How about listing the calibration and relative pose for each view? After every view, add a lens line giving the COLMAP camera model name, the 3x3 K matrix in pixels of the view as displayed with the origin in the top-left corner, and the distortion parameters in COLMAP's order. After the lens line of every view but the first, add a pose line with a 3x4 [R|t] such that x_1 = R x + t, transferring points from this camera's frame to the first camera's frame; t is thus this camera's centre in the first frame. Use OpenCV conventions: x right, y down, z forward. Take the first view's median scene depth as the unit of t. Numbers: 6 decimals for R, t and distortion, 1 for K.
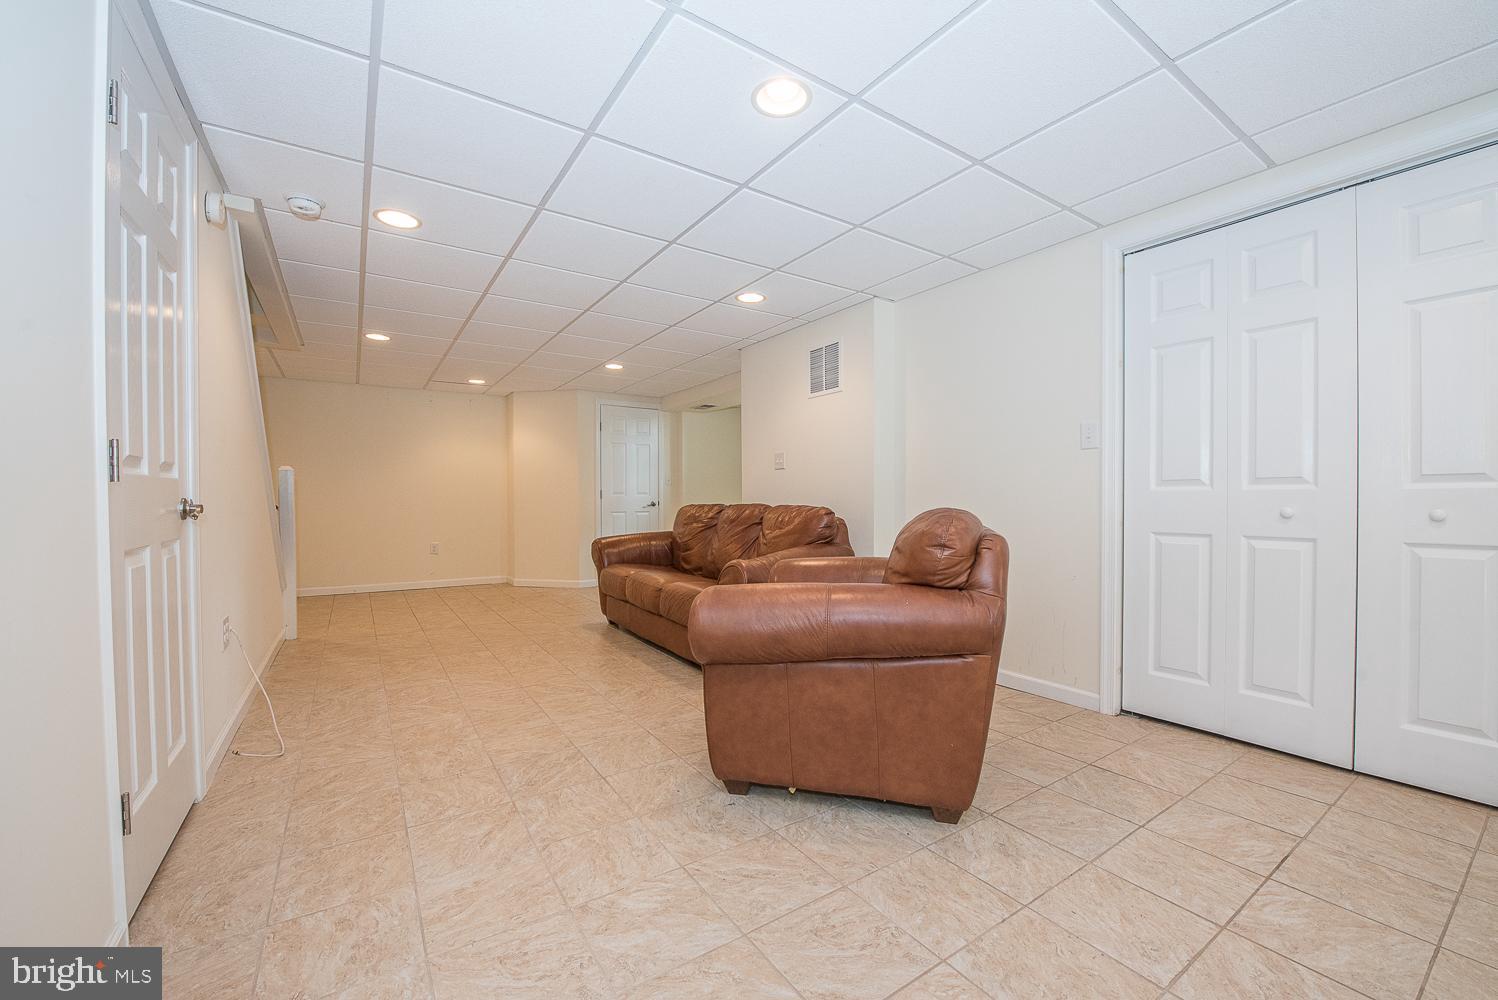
lens RADIAL K [[593.4, 0, 749.4], [0, 593.4, 506.4], [0, 0, 1]] dist [-0.020270, -0.000698]
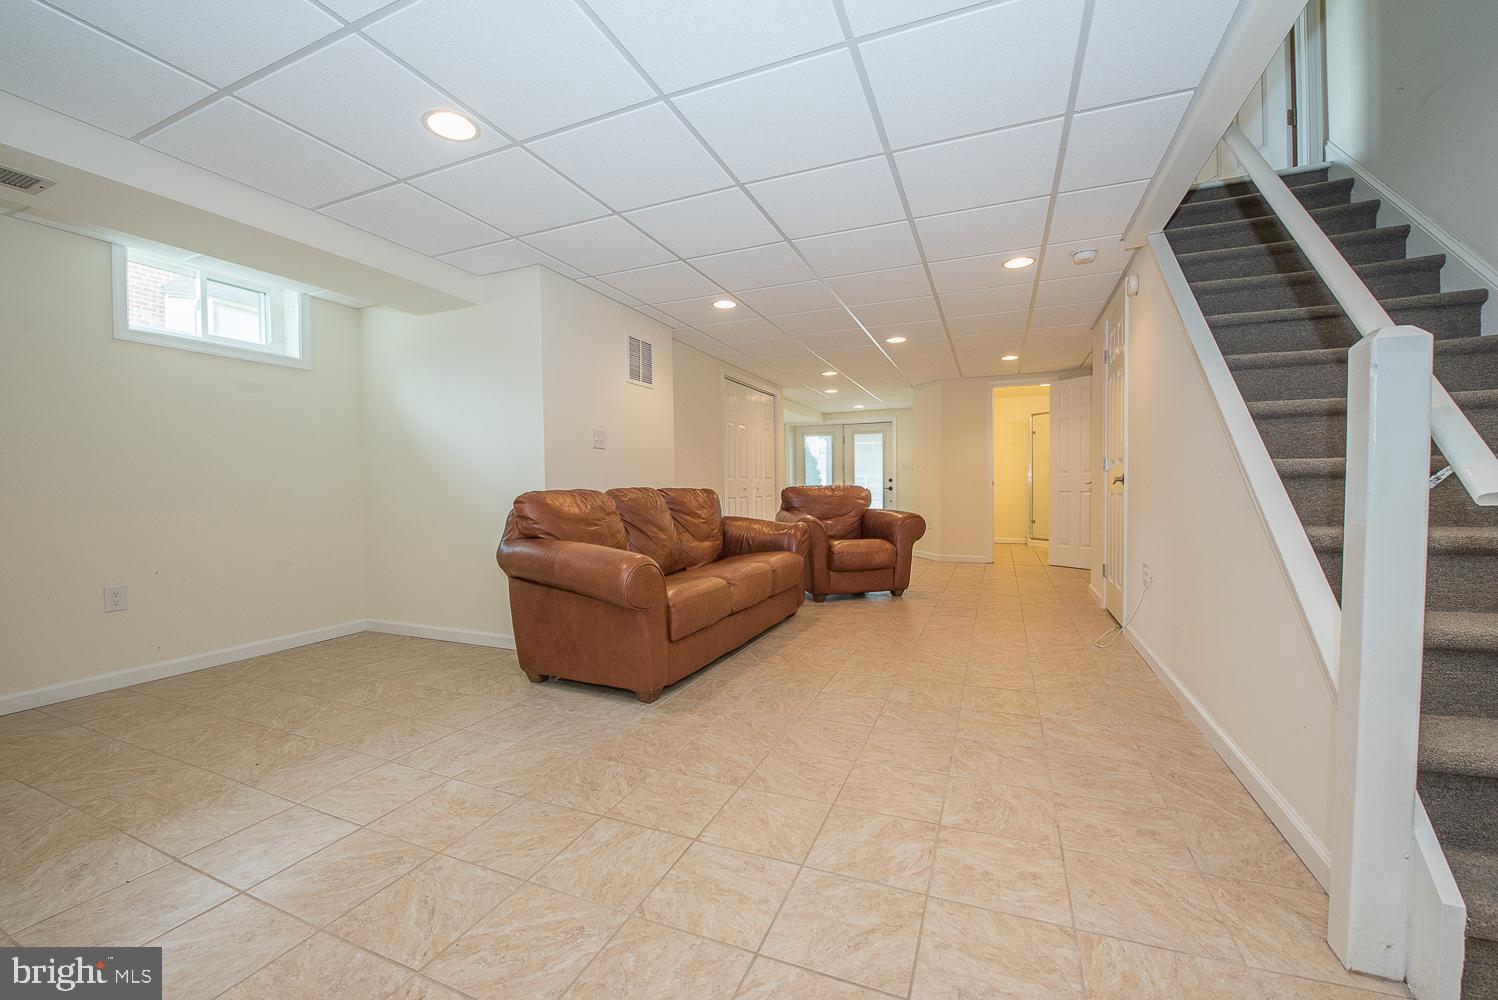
lens RADIAL K [[593.4, 0, 749.4], [0, 593.4, 506.4], [0, 0, 1]] dist [-0.020270, -0.000698]
pose [[-0.549290, -0.018721, 0.835422, -0.990672], [0.026784, 0.998841, 0.039993, -0.008924], [-0.835203, 0.044344, -0.548152, 1.615529]]
